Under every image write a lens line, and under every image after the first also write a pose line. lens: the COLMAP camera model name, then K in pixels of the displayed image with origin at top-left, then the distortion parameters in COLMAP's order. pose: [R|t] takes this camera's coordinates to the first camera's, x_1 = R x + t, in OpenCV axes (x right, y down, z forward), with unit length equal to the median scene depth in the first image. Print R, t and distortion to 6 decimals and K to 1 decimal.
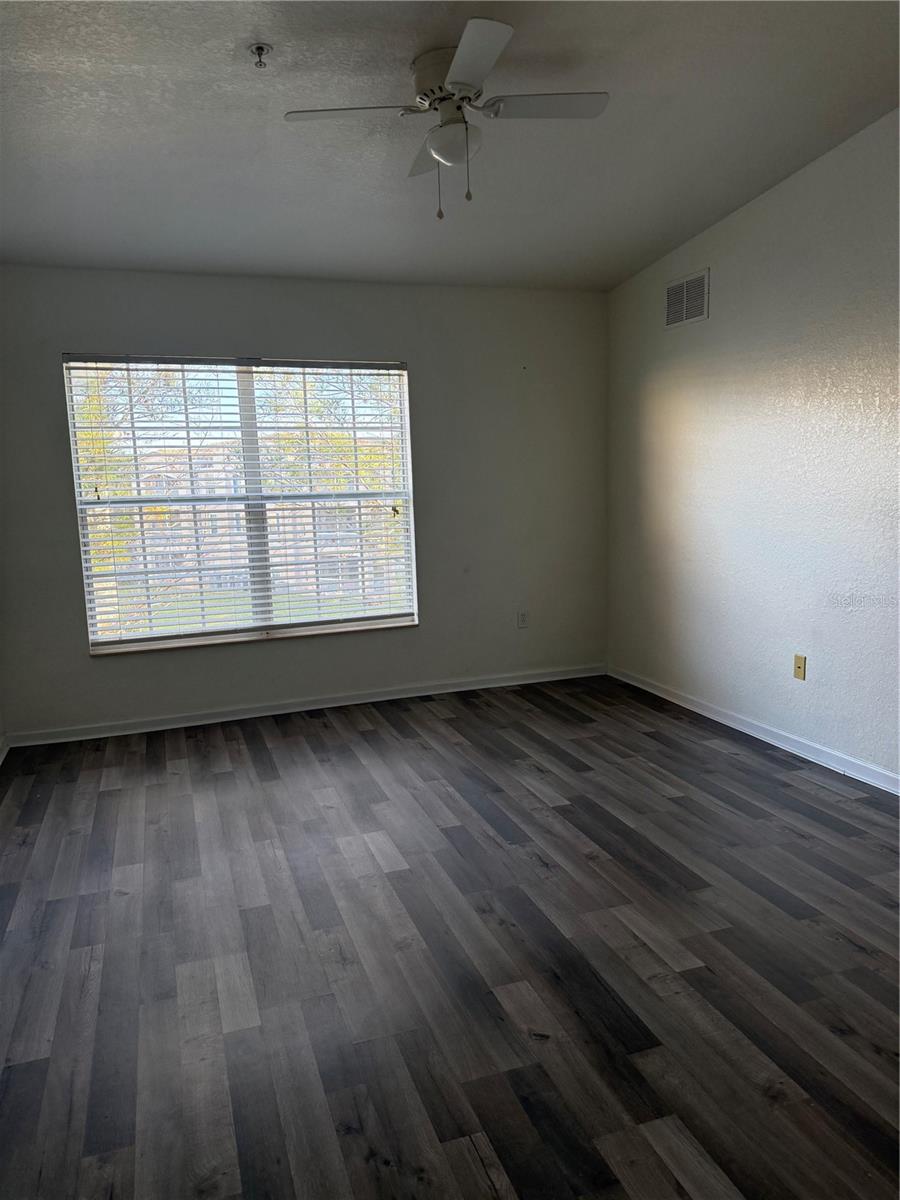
lens RADIAL K [[849.0, 0, 450.0], [0, 849.0, 600.0], [0, 0, 1]] dist [0.077039, -0.060743]
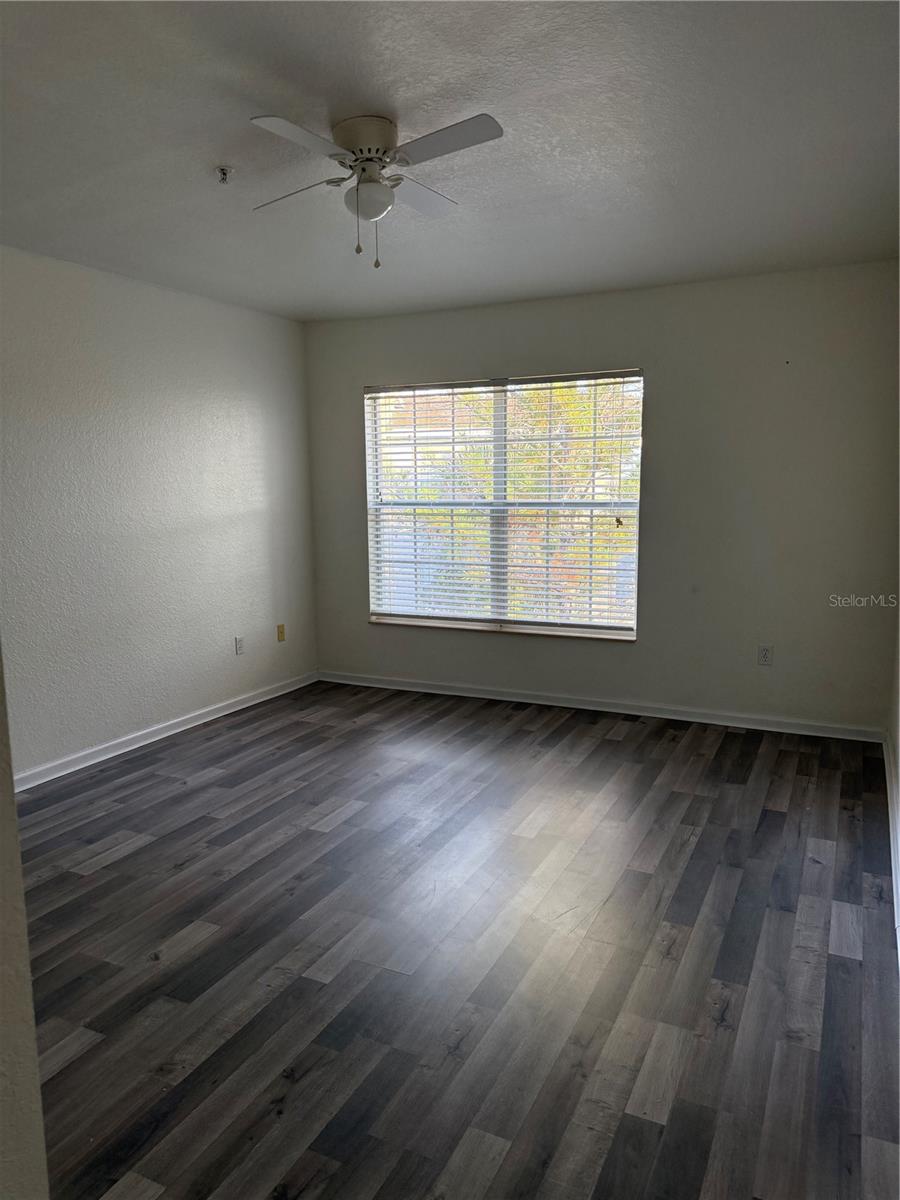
lens RADIAL K [[826.8, 0, 447.5], [0, 826.8, 610.0], [0, 0, 1]] dist [0.059425, -0.123419]
pose [[0.689871, 0.127986, -0.712529, 0.517069], [-0.115817, 0.991083, 0.065886, -0.046291], [0.714608, 0.037070, 0.698542, 0.203861]]
